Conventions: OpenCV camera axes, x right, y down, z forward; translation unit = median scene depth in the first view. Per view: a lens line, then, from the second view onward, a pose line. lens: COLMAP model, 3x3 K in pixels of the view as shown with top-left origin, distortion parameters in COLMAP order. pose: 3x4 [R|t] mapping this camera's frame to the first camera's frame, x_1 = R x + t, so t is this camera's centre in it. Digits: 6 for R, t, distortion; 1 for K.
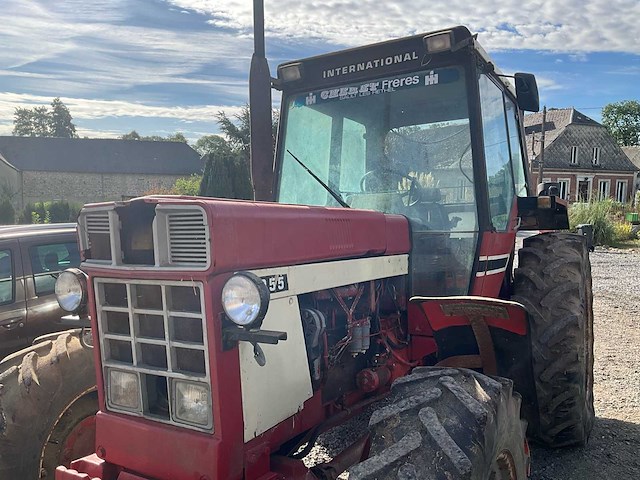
lens RADIAL K [[532.7, 0, 321.3], [0, 532.7, 239.3], [0, 0, 1]] dist [0.061738, -0.103511]
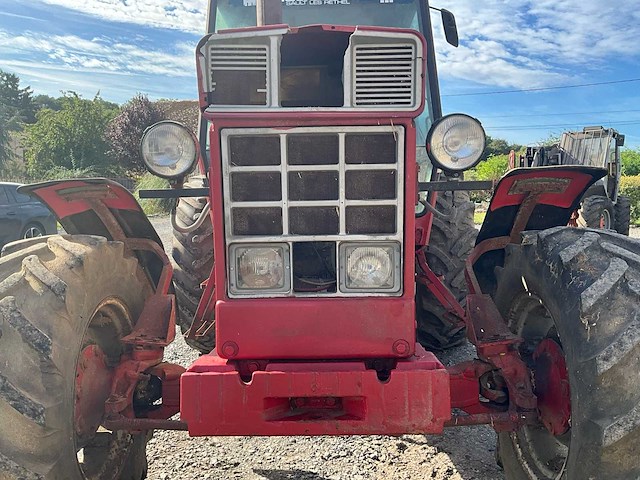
lens RADIAL K [[509.2, 0, 320.7], [0, 509.2, 243.3], [0, 0, 1]] dist [0.056489, -0.005852]
pose [[0.871818, -0.024973, 0.489194, -0.435384], [0.004985, 0.999100, 0.042119, 0.135633], [-0.489805, -0.034282, 0.871158, 0.176086]]
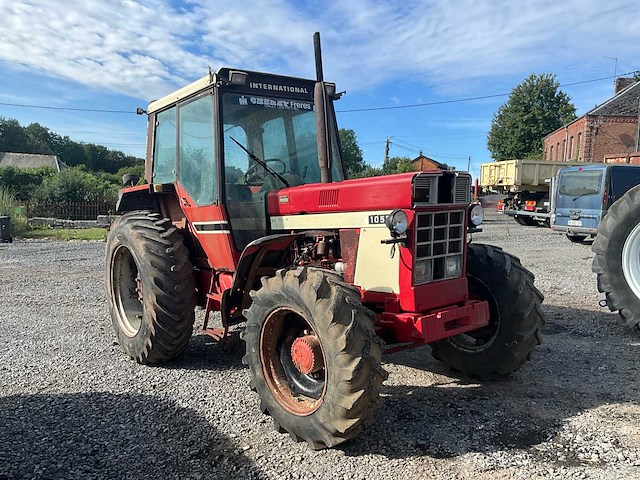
lens RADIAL K [[532.7, 0, 325.9], [0, 532.7, 239.6], [0, 0, 1]] dist [0.061738, -0.103511]
pose [[0.355558, -0.054996, 0.933035, -1.459781], [0.052854, 0.997853, 0.038675, 0.050655], [-0.933158, 0.035564, 0.357702, 0.416585]]
